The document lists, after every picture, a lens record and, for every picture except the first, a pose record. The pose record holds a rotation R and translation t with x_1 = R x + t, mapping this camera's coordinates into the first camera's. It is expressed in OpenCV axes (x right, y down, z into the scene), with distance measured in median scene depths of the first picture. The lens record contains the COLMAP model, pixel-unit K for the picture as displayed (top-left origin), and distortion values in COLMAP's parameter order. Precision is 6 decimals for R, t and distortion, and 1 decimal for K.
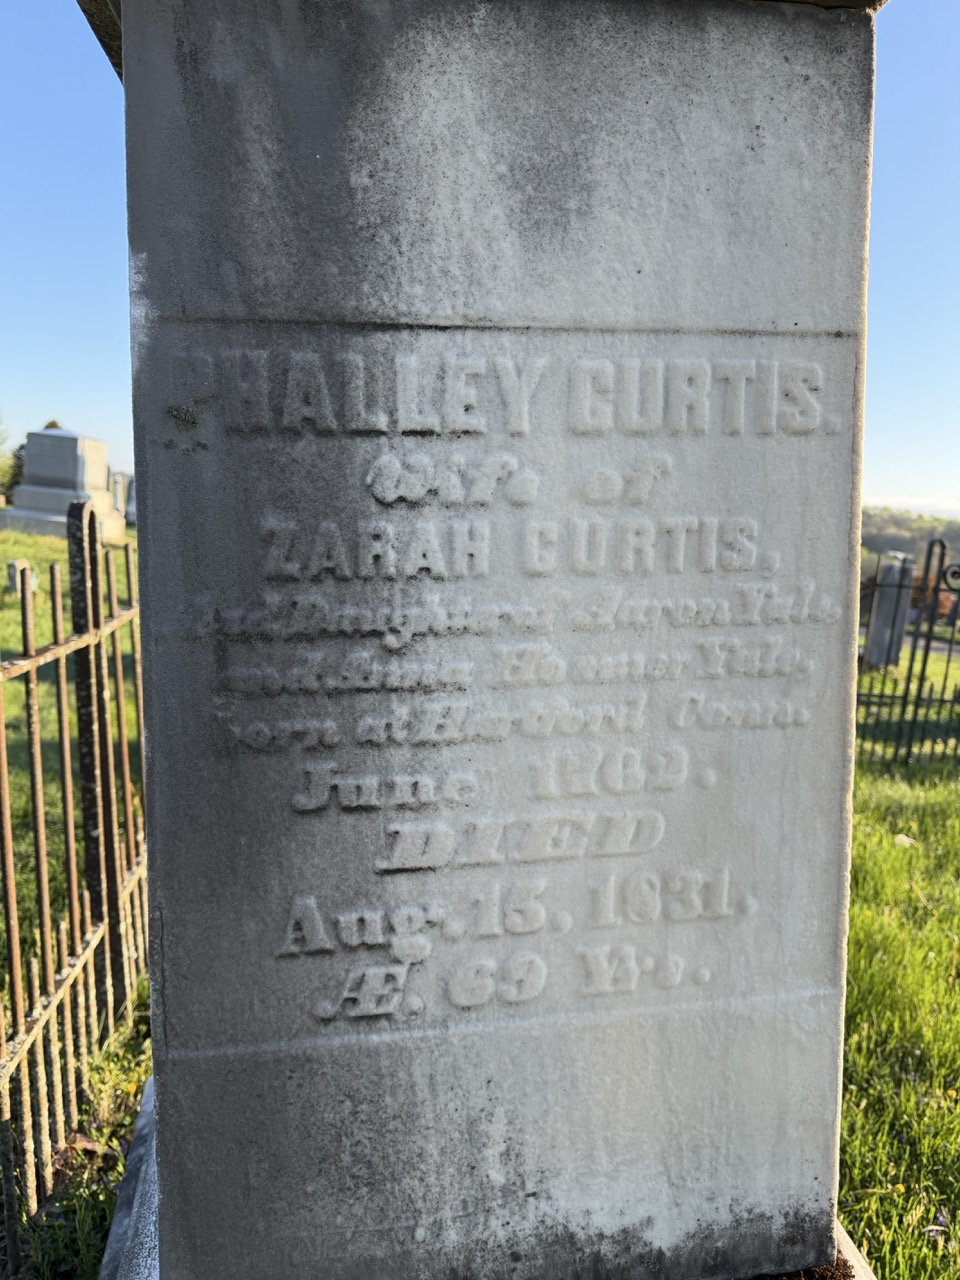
lens RADIAL K [[899.4, 0, 476.6], [0, 899.4, 640.6], [0, 0, 1]] dist [0.047682, -0.065286]
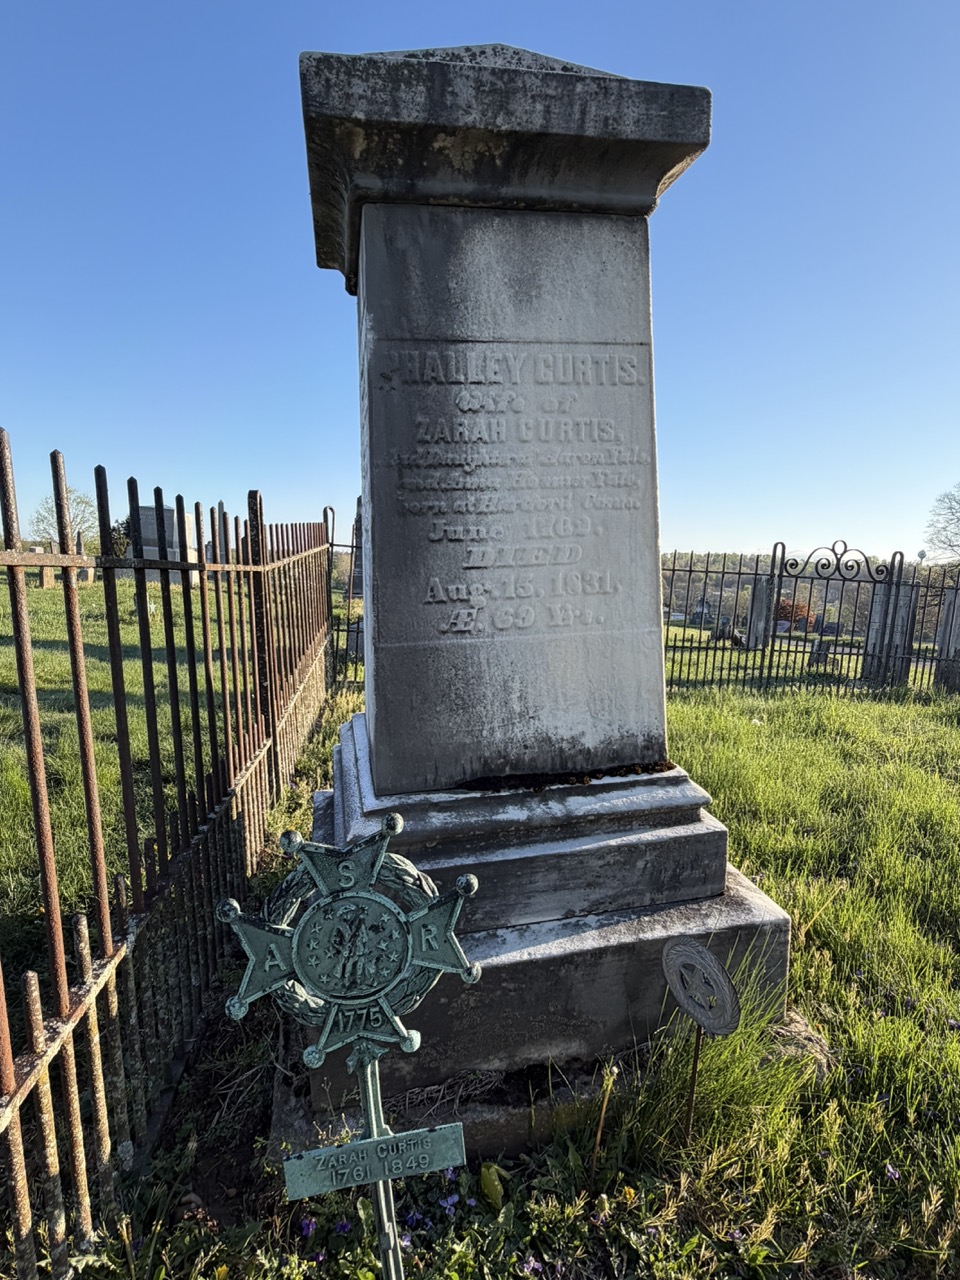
lens RADIAL K [[690.9, 0, 482.6], [0, 690.9, 644.4], [0, 0, 1]] dist [0.002563, -0.001277]
pose [[0.999012, -0.035732, 0.026429, -0.116867], [0.036579, 0.998809, -0.032285, 0.531197], [-0.025244, 0.033220, 0.999129, -0.857834]]
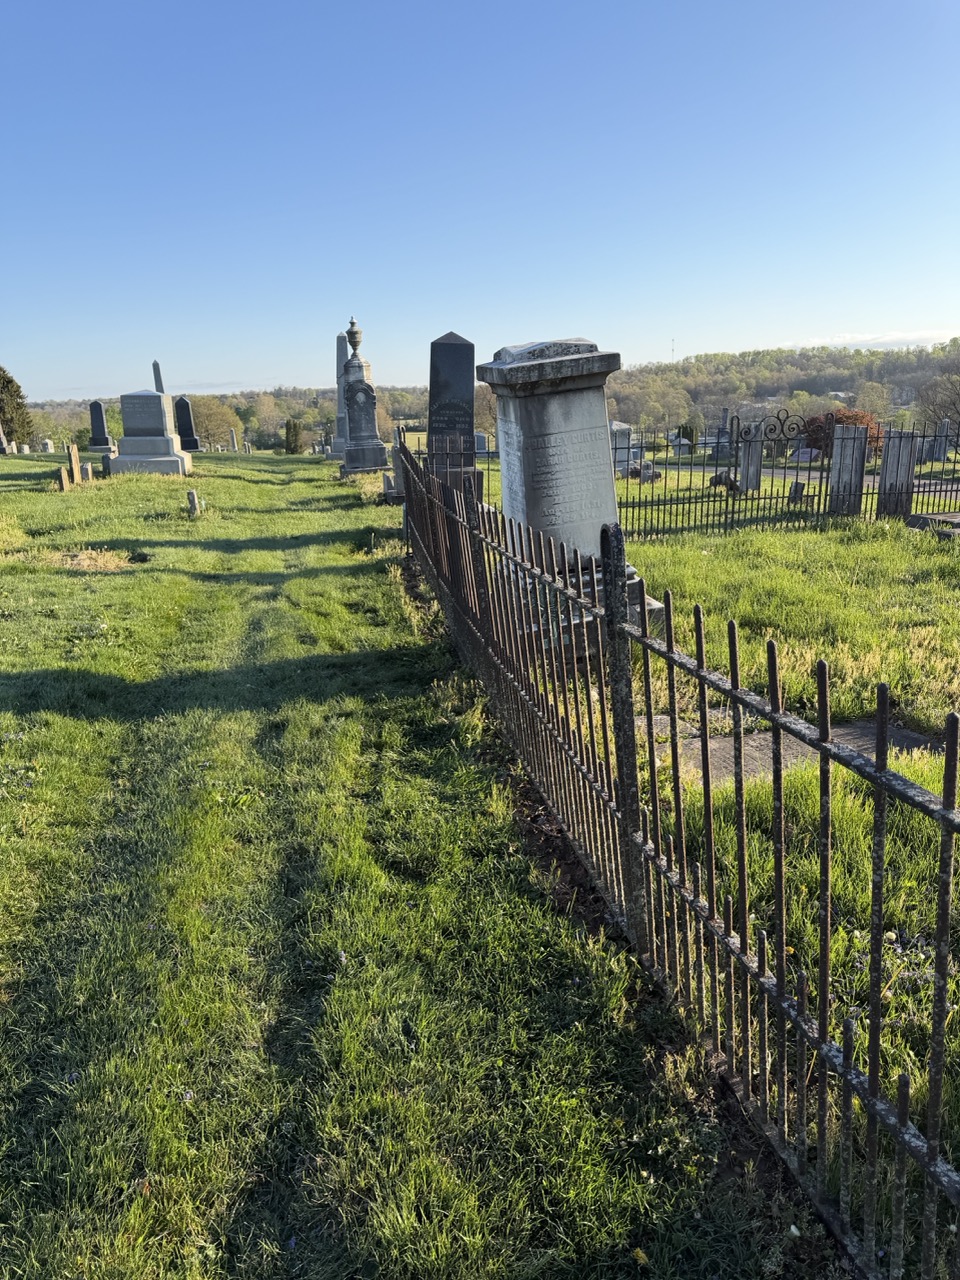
lens RADIAL K [[899.4, 0, 478.3], [0, 899.4, 646.2], [0, 0, 1]] dist [0.047682, -0.065286]
pose [[0.991174, -0.129112, 0.030081, -1.144164], [0.124146, 0.983576, 0.131021, 0.367892], [-0.046504, -0.126130, 0.990923, -6.819561]]
